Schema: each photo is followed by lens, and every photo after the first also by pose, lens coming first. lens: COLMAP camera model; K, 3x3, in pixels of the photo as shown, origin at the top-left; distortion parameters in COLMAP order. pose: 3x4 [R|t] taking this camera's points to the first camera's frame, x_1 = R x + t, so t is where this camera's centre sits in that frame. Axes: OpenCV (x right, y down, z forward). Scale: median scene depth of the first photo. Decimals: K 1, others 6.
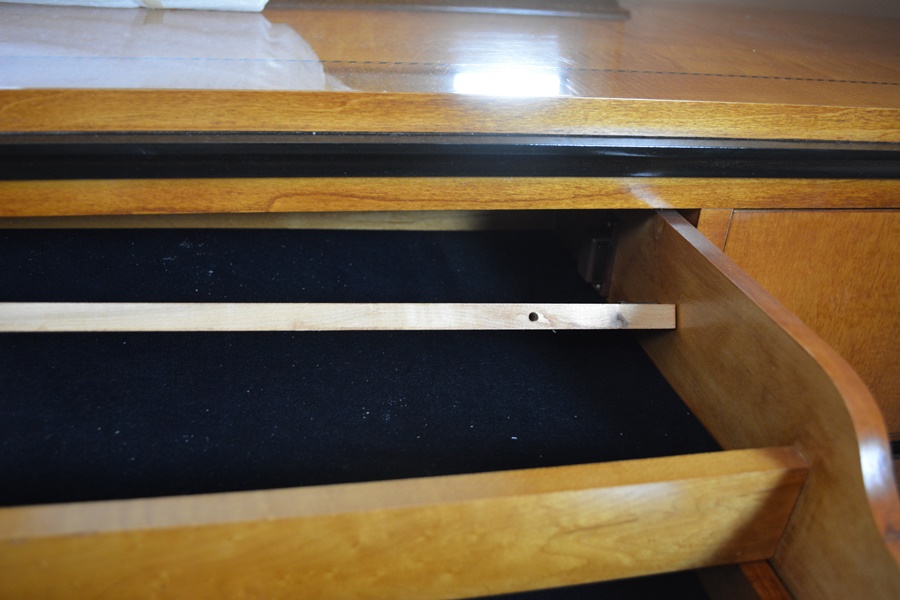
lens RADIAL K [[774.7, 0, 451.6], [0, 774.7, 294.7], [0, 0, 1]] dist [-0.082174, 0.021207]
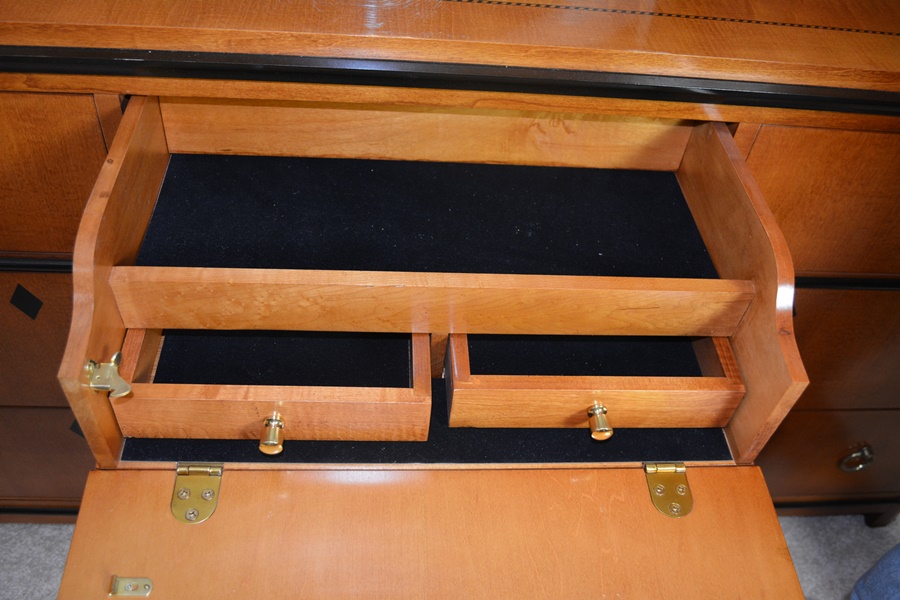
lens RADIAL K [[774.7, 0, 446.1], [0, 774.7, 300.9], [0, 0, 1]] dist [-0.082174, 0.021207]
pose [[0.989712, 0.115249, -0.084777, -0.103645], [-0.083012, 0.945187, 0.315803, -0.235911], [0.116526, -0.305516, 0.945030, -0.725605]]
